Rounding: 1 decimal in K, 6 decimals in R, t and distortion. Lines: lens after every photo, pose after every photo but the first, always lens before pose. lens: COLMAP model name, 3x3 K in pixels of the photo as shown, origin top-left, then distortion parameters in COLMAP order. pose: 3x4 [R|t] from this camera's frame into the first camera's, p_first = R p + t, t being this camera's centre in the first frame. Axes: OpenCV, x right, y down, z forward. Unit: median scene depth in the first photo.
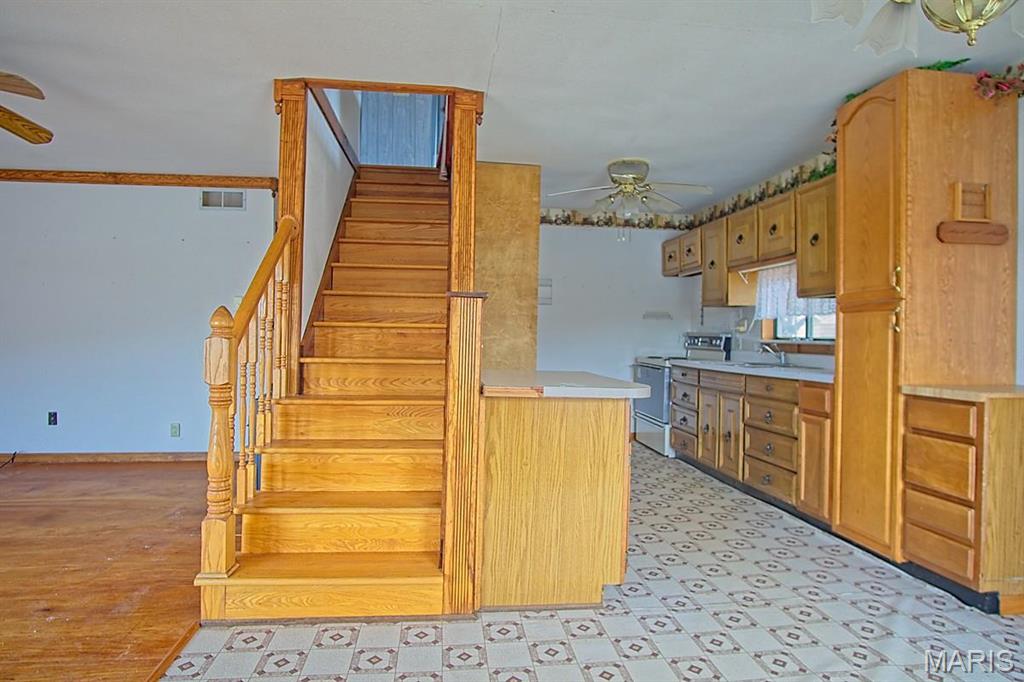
lens RADIAL K [[566.9, 0, 512.0], [0, 566.9, 341.0], [0, 0, 1]] dist [-0.027563, 0.000714]
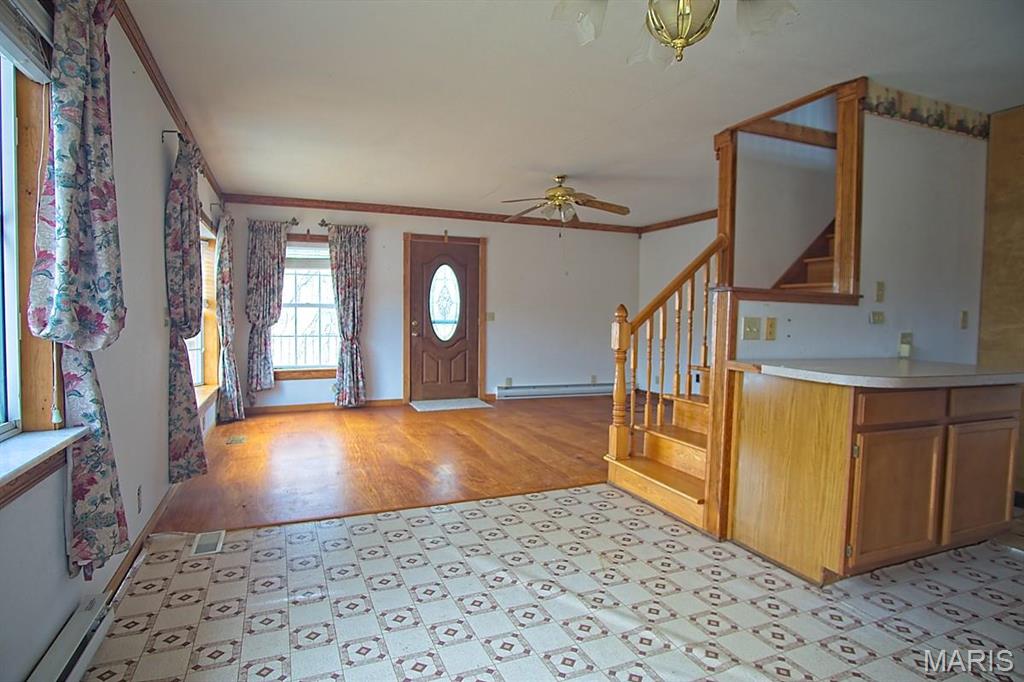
lens RADIAL K [[566.9, 0, 512.0], [0, 566.9, 341.0], [0, 0, 1]] dist [-0.027563, 0.000714]
pose [[0.269881, 0.029593, -0.962439, 0.519210], [-0.014264, 0.999541, 0.026734, 0.004010], [0.962788, 0.006513, 0.270179, 0.099462]]
